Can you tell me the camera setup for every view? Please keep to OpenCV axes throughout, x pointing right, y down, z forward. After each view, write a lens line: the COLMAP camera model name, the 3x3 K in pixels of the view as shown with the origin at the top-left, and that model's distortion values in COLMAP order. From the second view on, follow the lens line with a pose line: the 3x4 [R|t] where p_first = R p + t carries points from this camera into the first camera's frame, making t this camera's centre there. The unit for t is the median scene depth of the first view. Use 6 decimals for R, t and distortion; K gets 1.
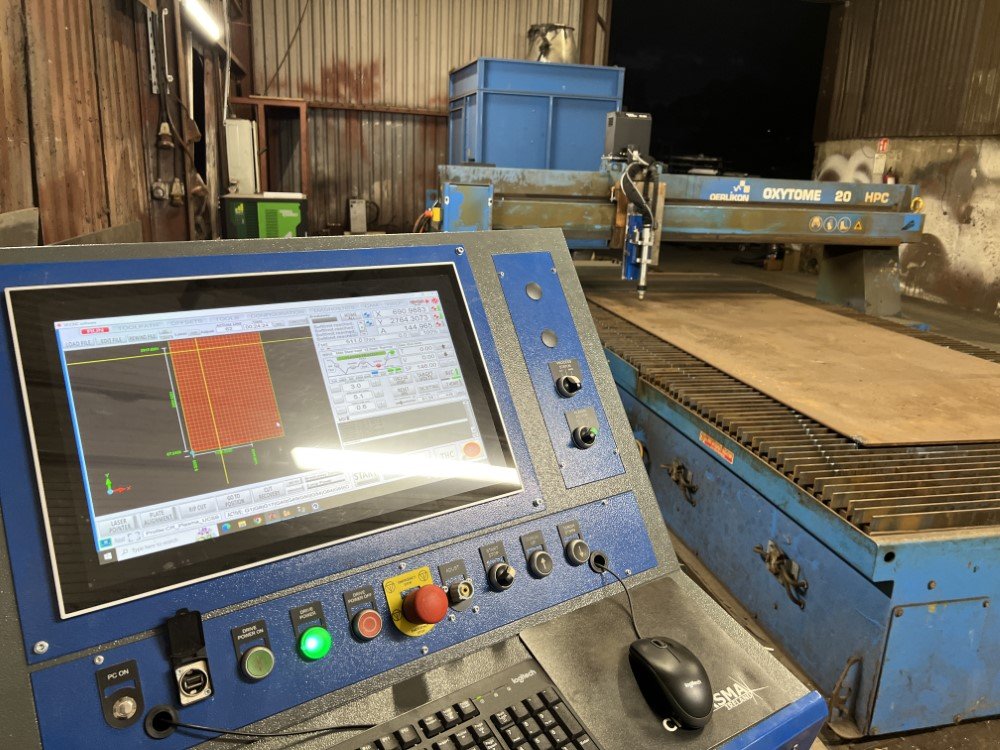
lens RADIAL K [[750.9, 0, 500.3], [0, 750.9, 369.9], [0, 0, 1]] dist [0.024287, -0.041751]
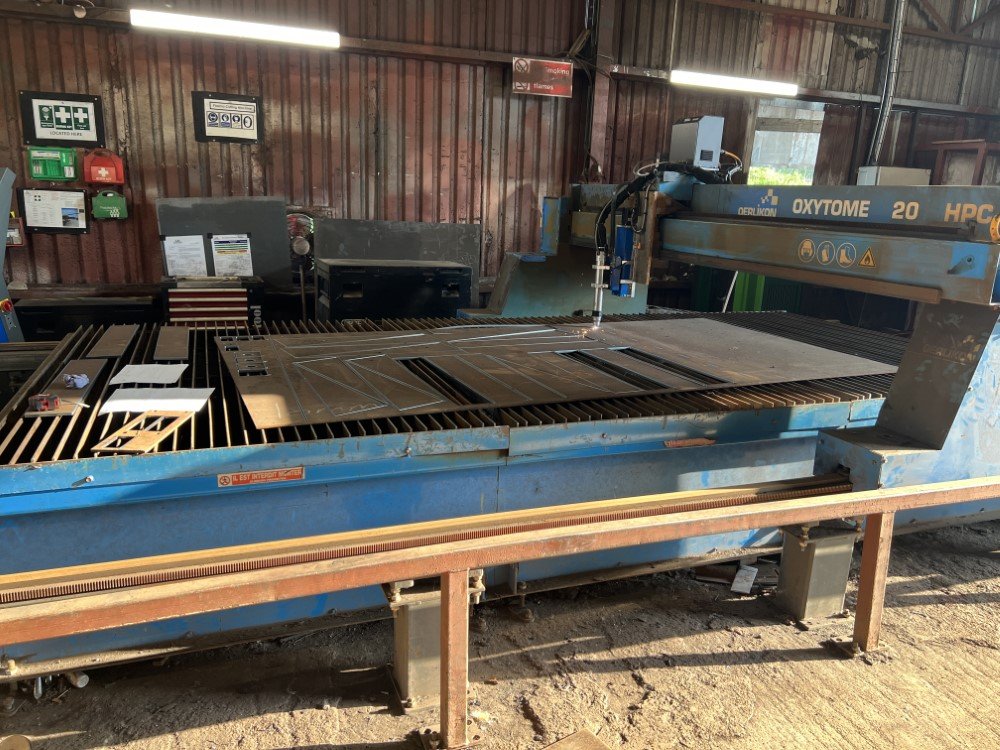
lens RADIAL K [[750.9, 0, 498.8], [0, 750.9, 377.9], [0, 0, 1]] dist [0.024287, -0.041751]
pose [[0.153577, 0.203283, -0.967000, 0.108731], [-0.266414, 0.950889, 0.157585, -0.012911], [0.951545, 0.233421, 0.200193, 0.068414]]
